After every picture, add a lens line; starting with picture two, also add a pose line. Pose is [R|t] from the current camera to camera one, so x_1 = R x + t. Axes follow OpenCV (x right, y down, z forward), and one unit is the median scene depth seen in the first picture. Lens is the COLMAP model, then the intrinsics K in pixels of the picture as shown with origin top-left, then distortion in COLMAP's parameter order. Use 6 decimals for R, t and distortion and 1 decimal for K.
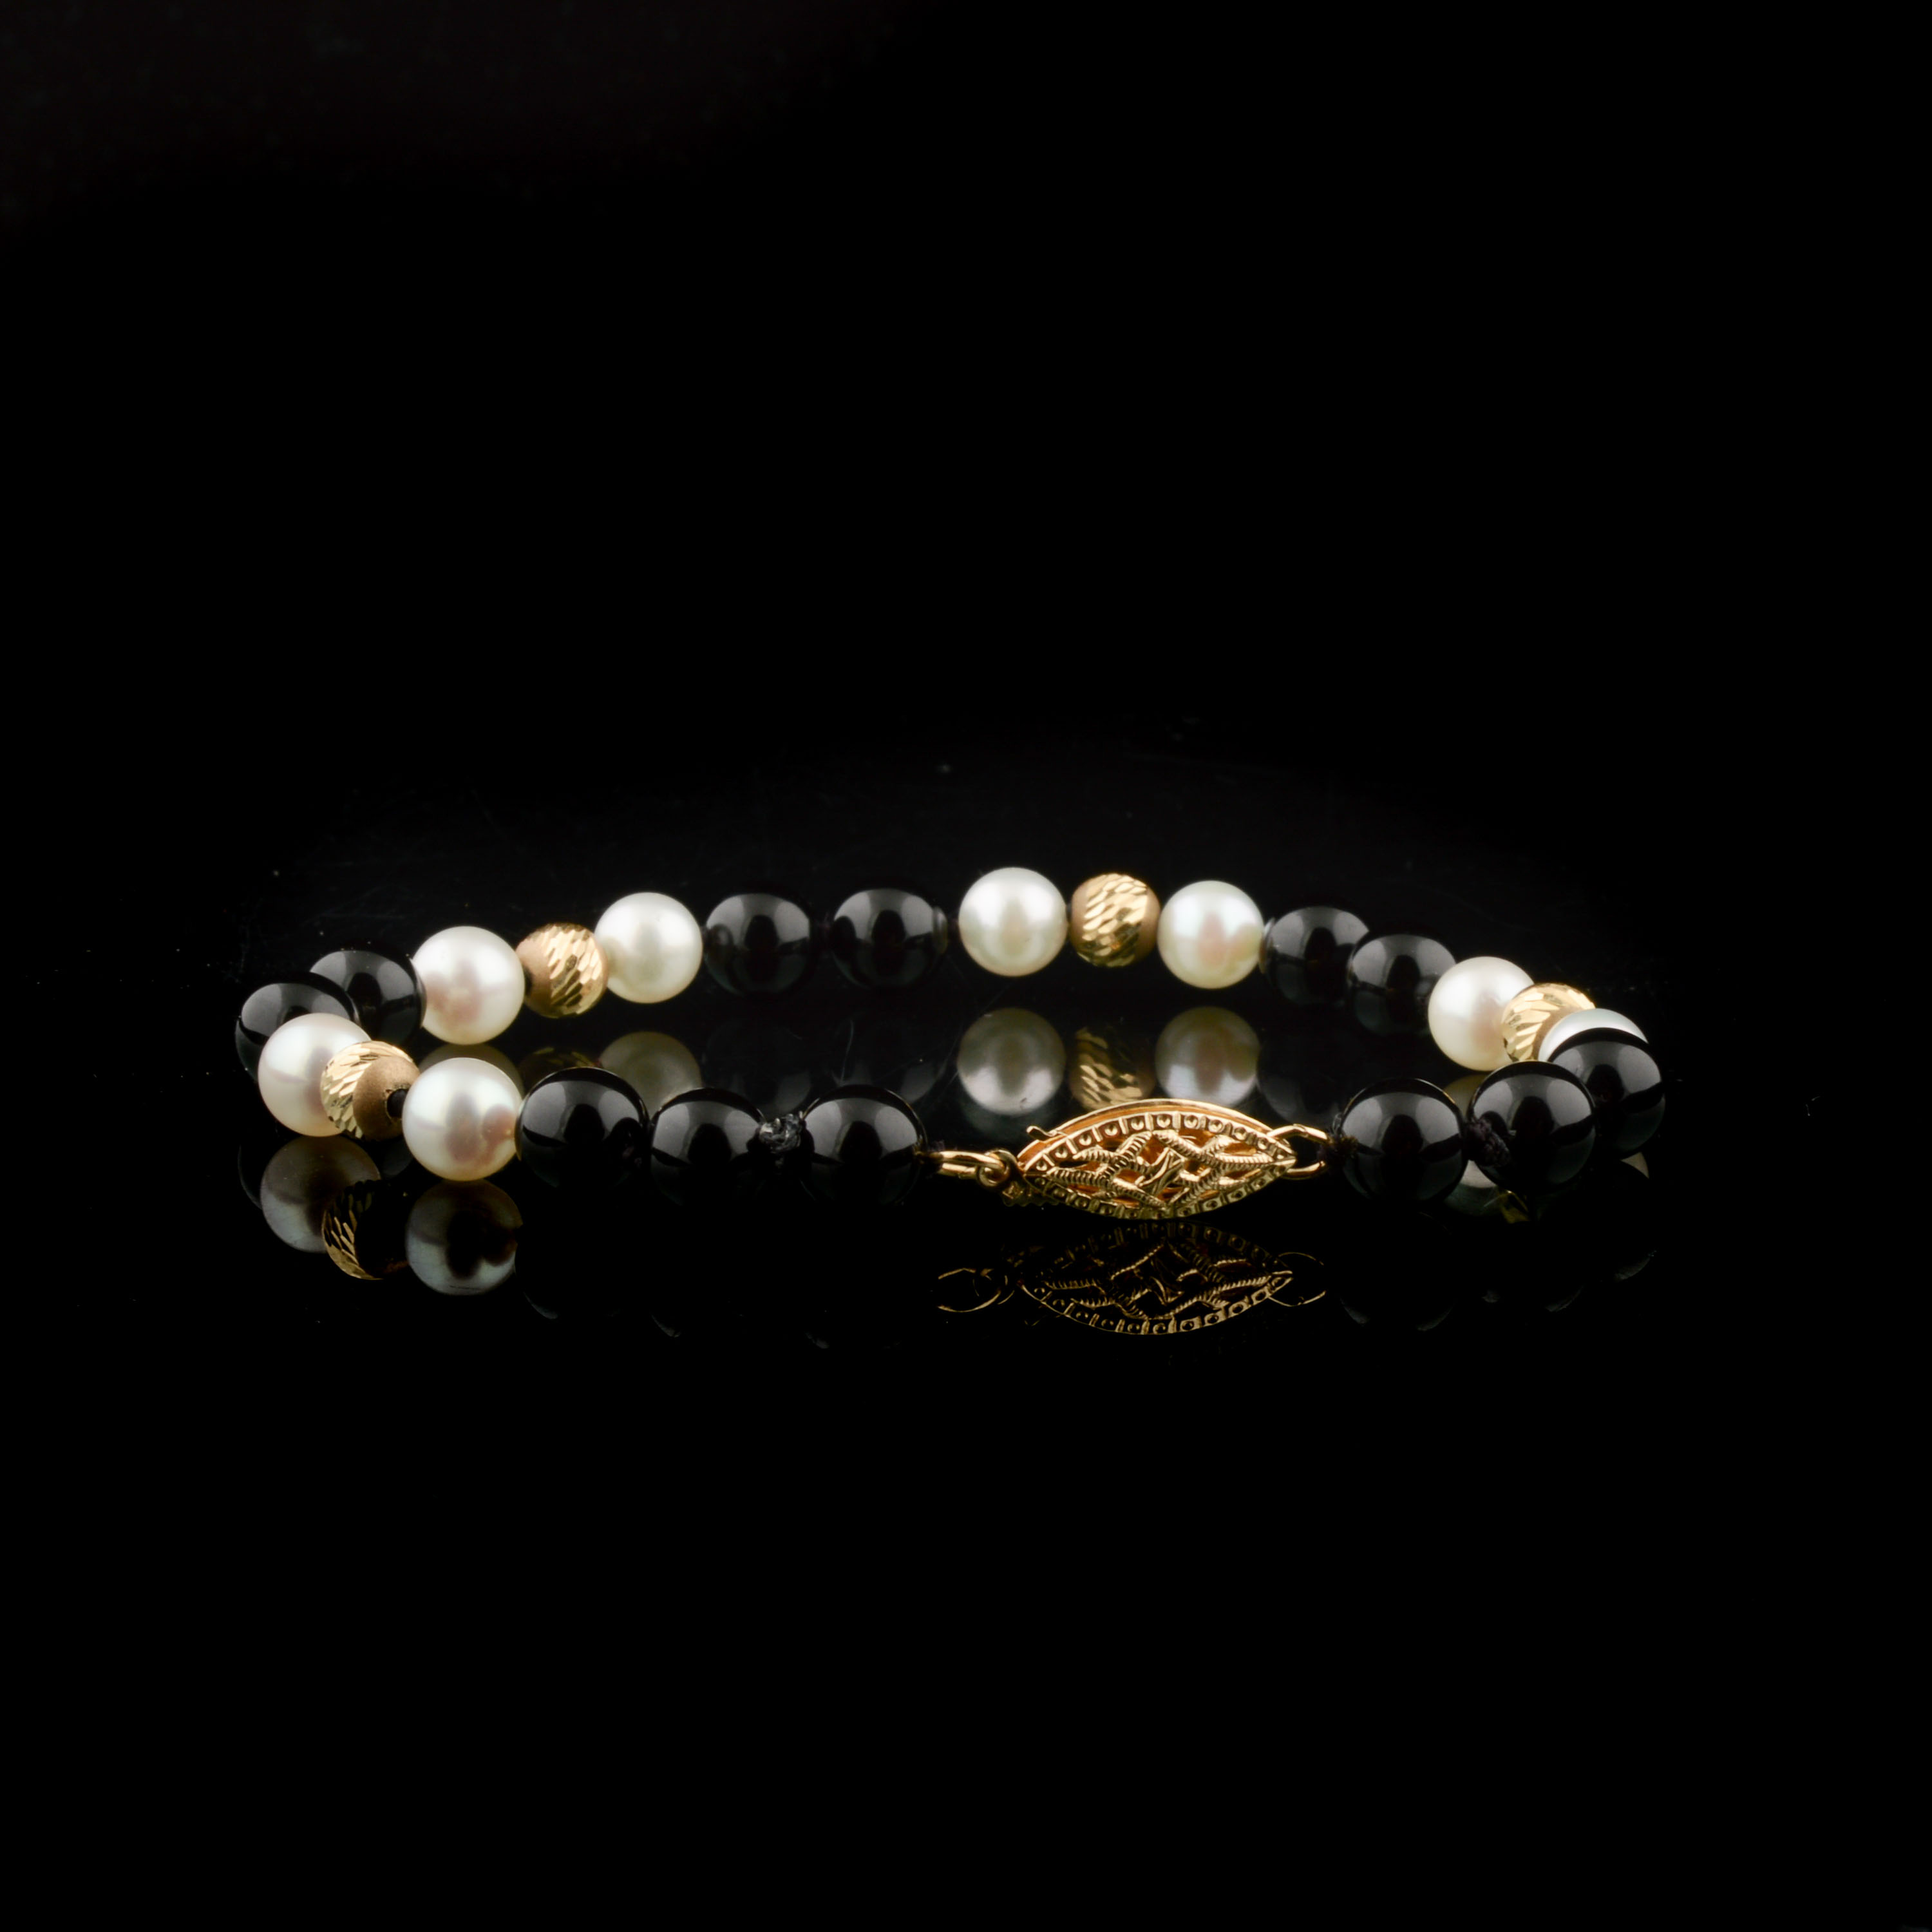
lens RADIAL K [[10413.9, 0, 965.4], [0, 10413.9, 966.5], [0, 0, 1]] dist [0.211825, 0.000000]
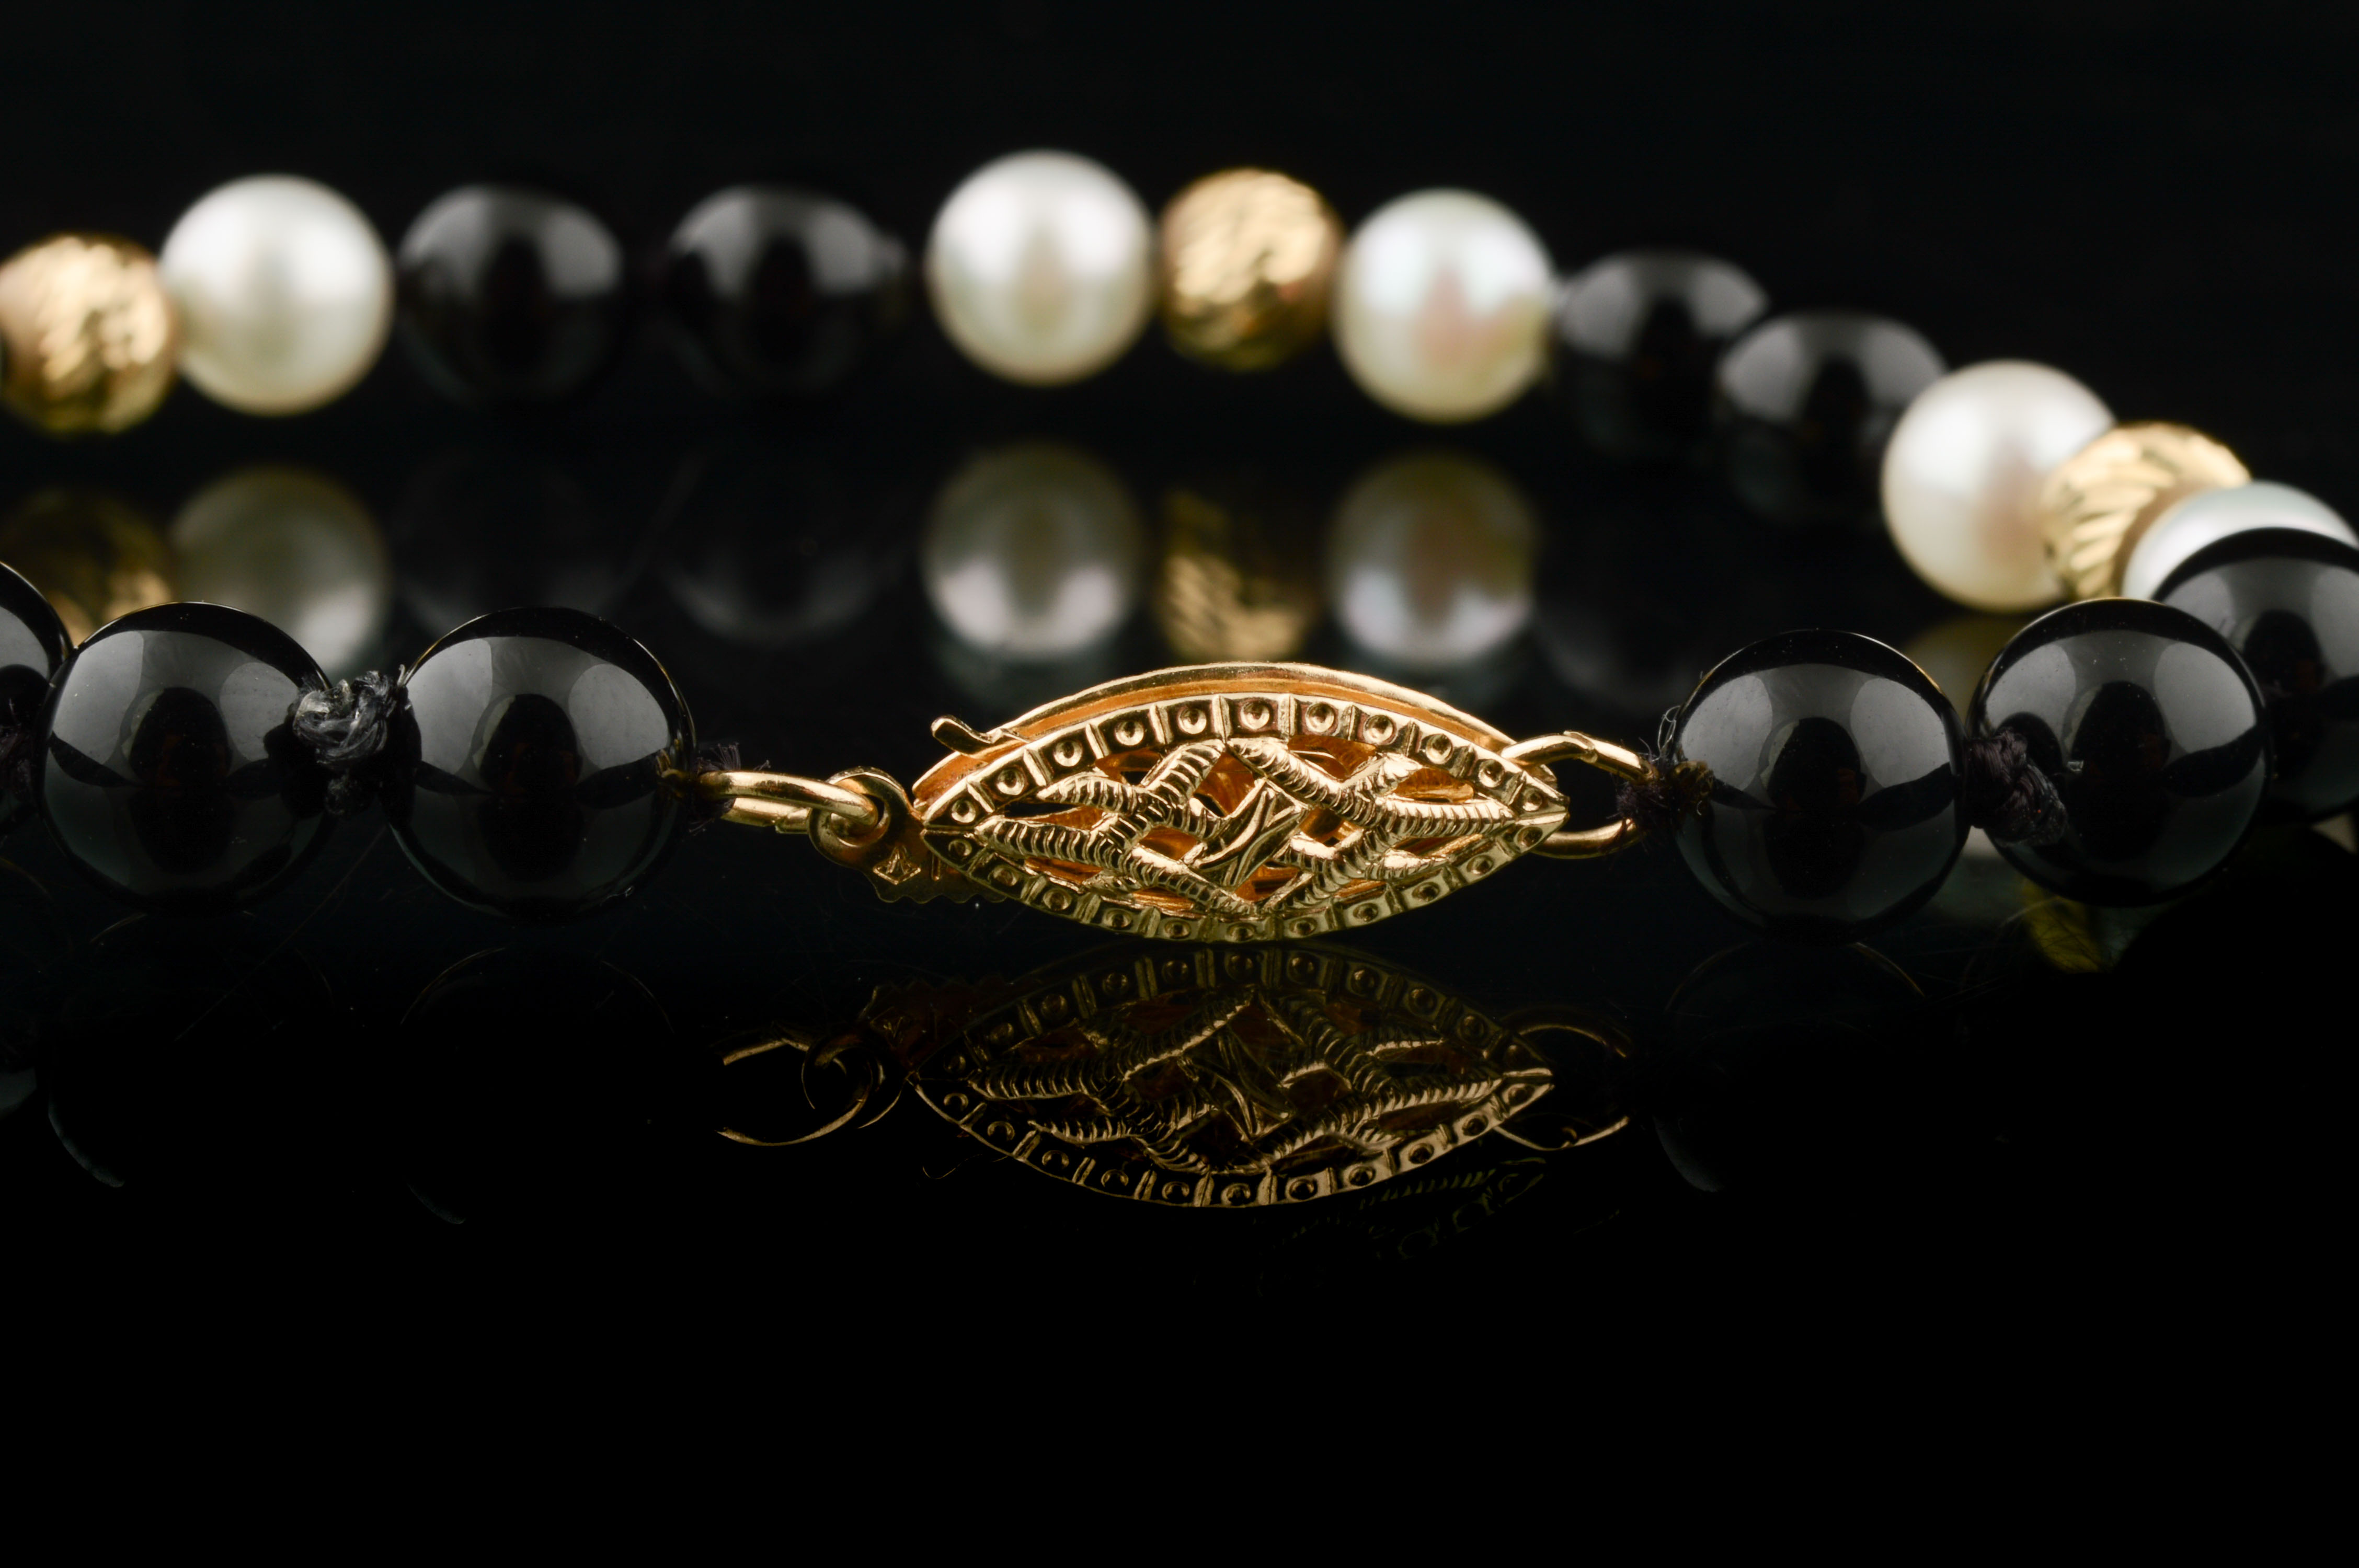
lens RADIAL K [[7241.0, 0, 1179.1], [0, 7241.0, 784.4], [0, 0, 1]] dist [-0.136482, 0.000000]
pose [[0.998299, 0.033696, -0.047569, 0.029875], [-0.031360, 0.998305, 0.049028, 0.003276], [0.049140, -0.047453, 0.997664, 0.701787]]
